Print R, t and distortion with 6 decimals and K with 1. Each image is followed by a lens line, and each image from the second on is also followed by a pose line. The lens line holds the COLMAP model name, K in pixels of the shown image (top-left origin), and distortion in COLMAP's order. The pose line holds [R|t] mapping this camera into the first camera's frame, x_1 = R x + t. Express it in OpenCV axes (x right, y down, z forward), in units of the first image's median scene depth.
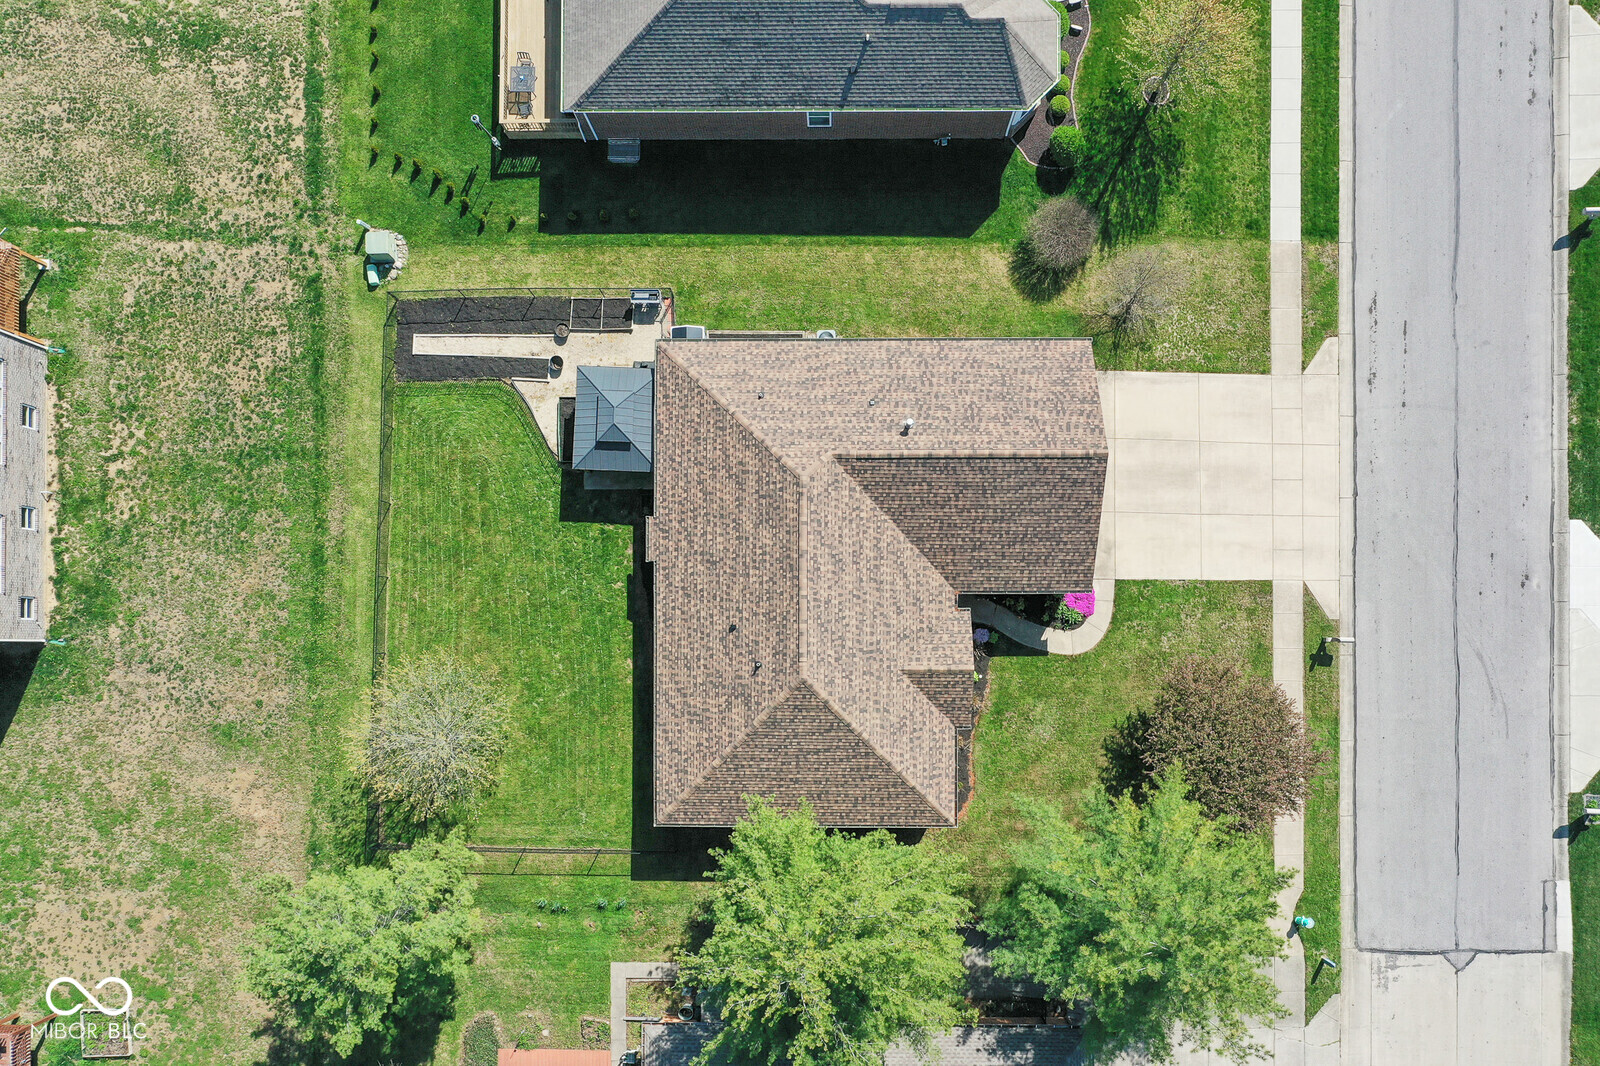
lens RADIAL K [[1249.1, 0, 804.2], [0, 1249.1, 645.6], [0, 0, 1]] dist [-0.005490, 0.002364]
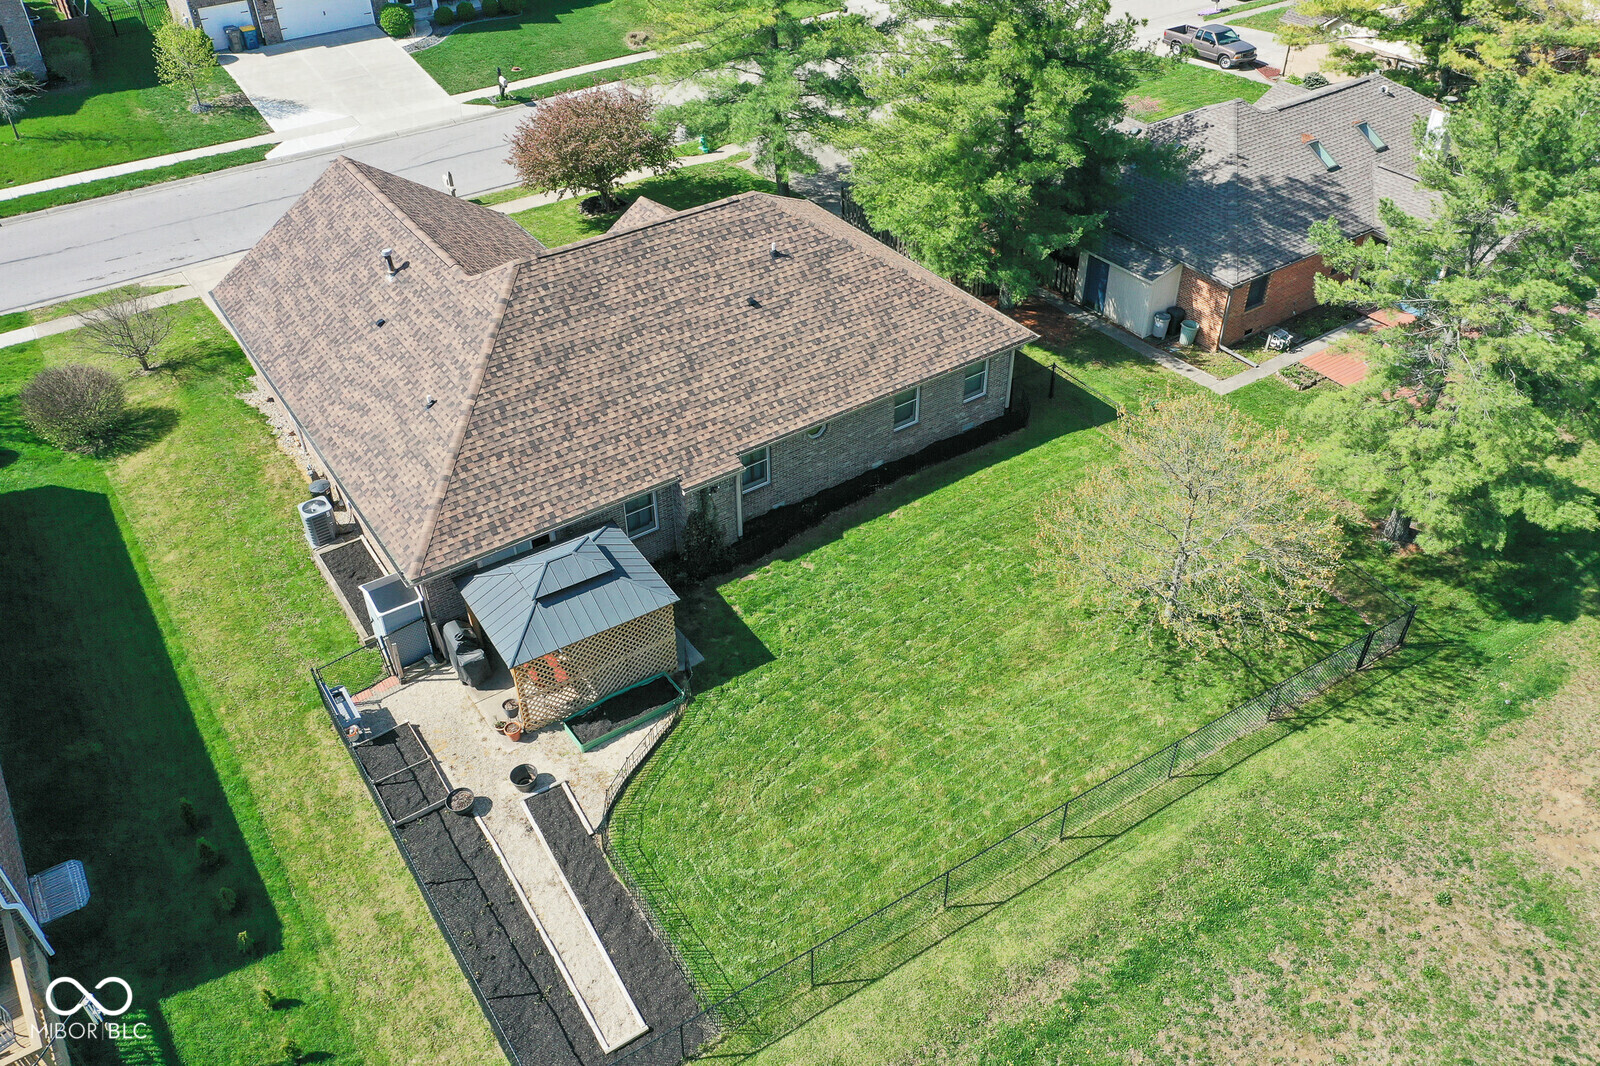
lens RADIAL K [[1230.5, 0, 800.9], [0, 1230.5, 561.7], [0, 0, 1]] dist [-0.002660, -0.006089]
pose [[-0.570964, -0.504019, 0.648047, -0.547752], [0.820694, -0.371066, 0.434478, -0.319798], [0.021483, 0.779920, 0.625511, 0.611183]]
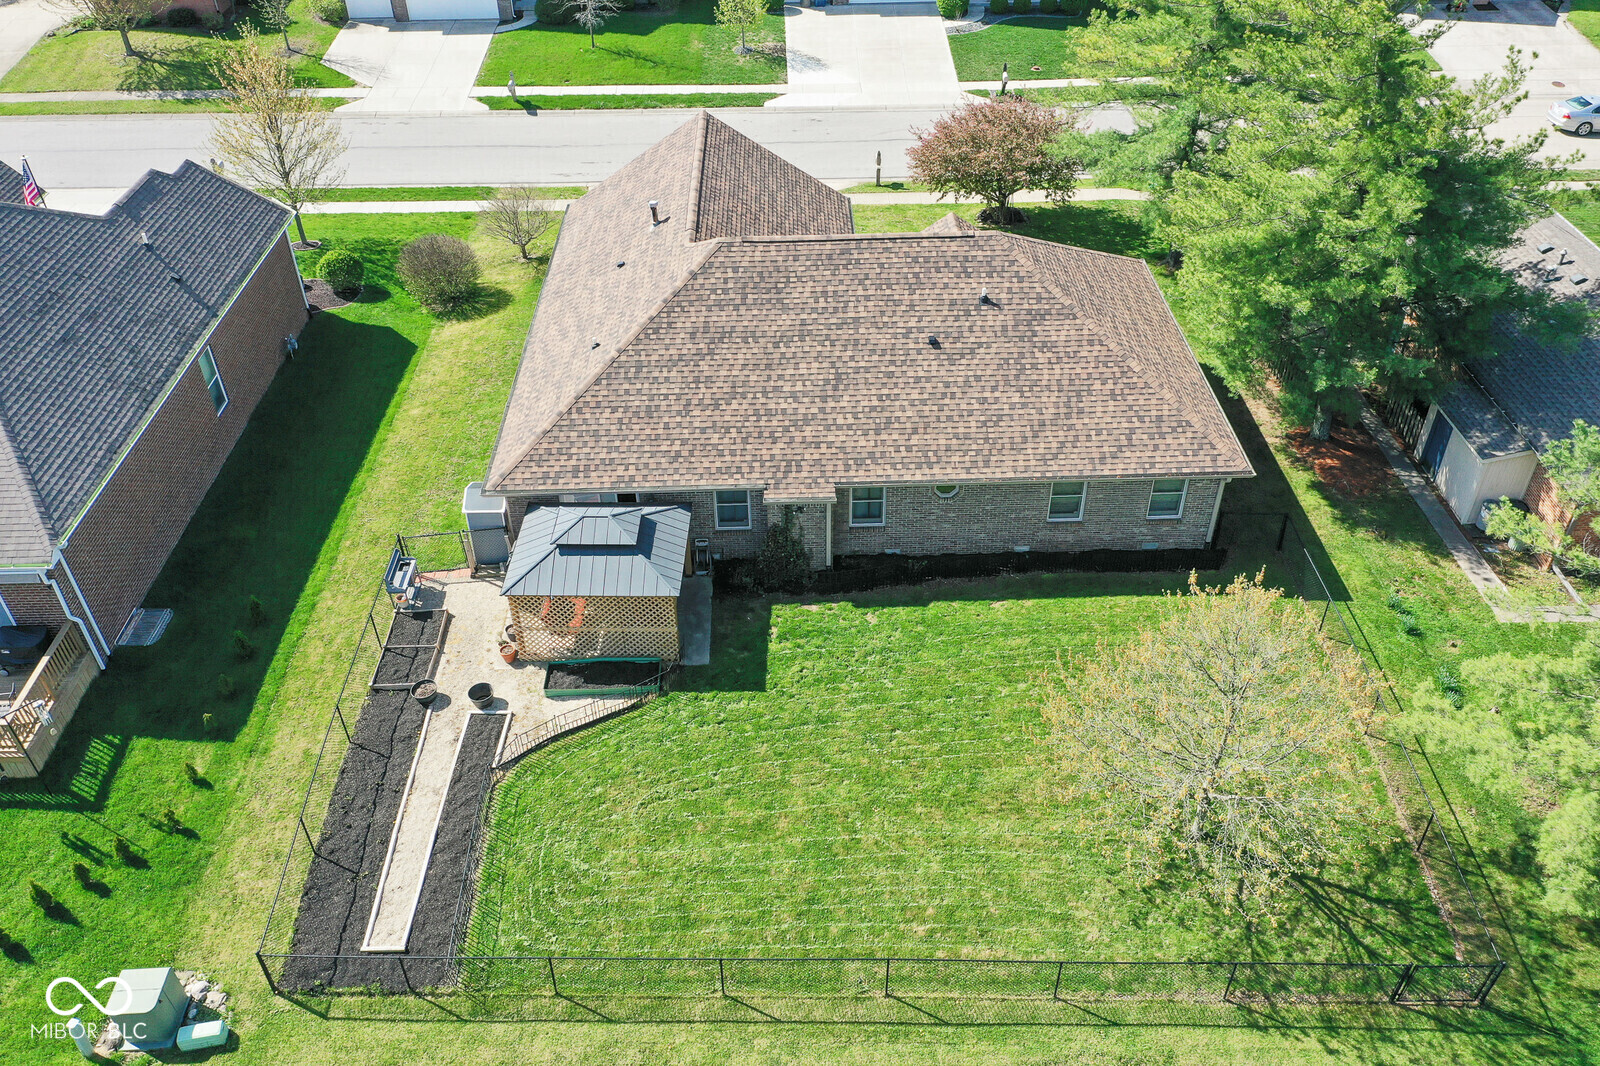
lens RADIAL K [[1230.5, 0, 800.9], [0, 1230.5, 561.7], [0, 0, 1]] dist [-0.002660, -0.006089]
pose [[-0.025858, -0.621413, 0.783056, -0.593200], [0.999581, -0.026273, 0.012158, -0.088621], [0.013019, 0.783042, 0.621832, 0.611736]]
